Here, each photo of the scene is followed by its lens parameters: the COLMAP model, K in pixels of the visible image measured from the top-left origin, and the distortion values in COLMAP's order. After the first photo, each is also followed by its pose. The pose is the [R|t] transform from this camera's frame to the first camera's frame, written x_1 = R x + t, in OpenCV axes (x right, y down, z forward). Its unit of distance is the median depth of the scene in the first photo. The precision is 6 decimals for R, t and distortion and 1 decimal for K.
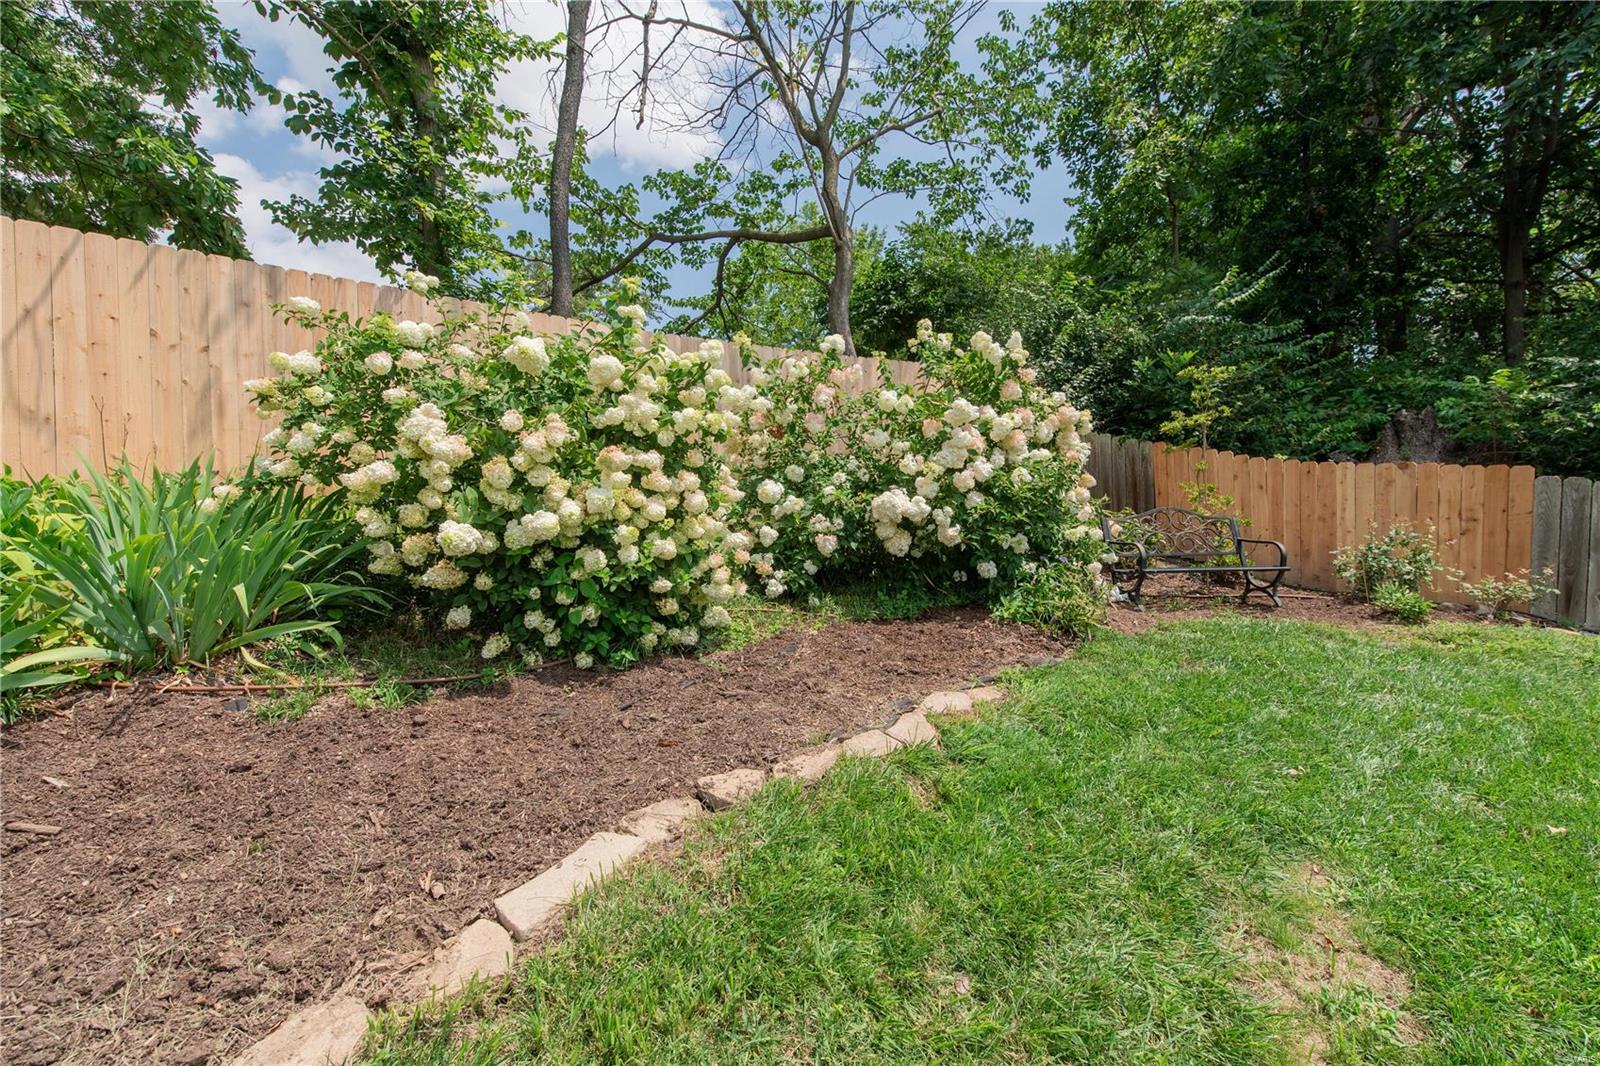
lens RADIAL K [[707.4, 0, 808.3], [0, 707.4, 536.5], [0, 0, 1]] dist [0.001168, 0.000266]
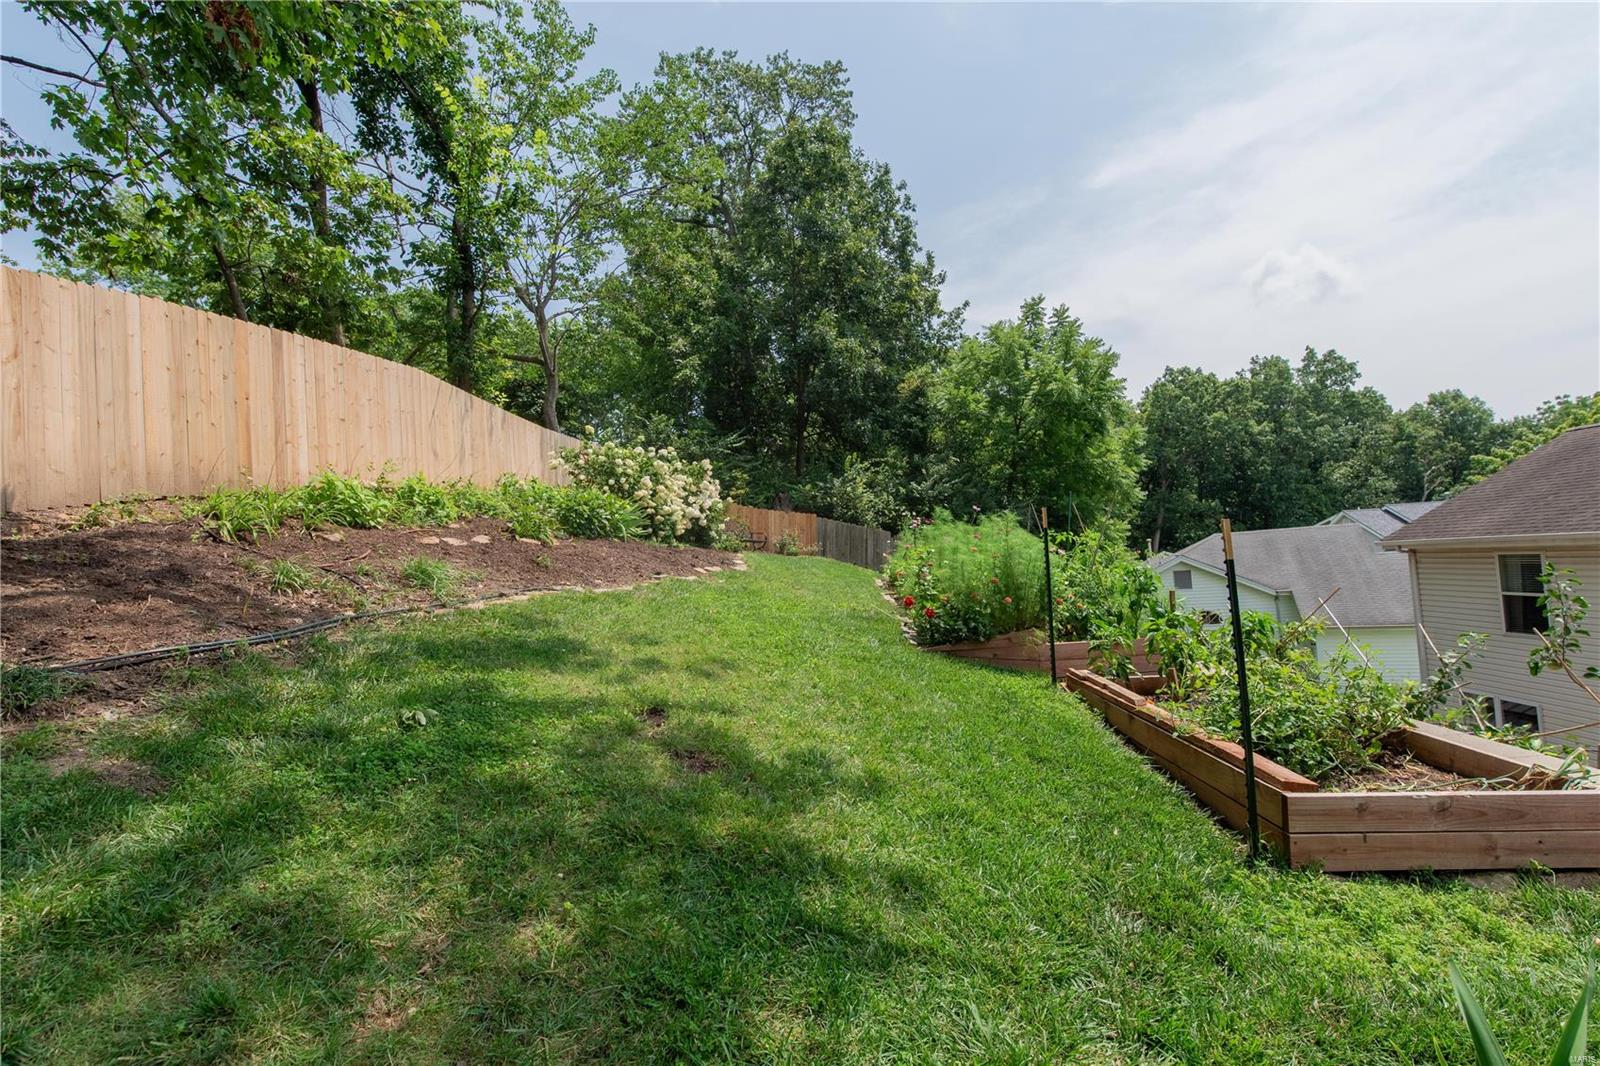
lens RADIAL K [[707.4, 0, 808.3], [0, 707.4, 536.5], [0, 0, 1]] dist [0.001168, 0.000266]
pose [[0.652970, 0.037409, 0.756459, -1.553650], [0.013094, 0.998073, -0.060661, 0.212705], [-0.757270, 0.049515, 0.651222, -1.170853]]
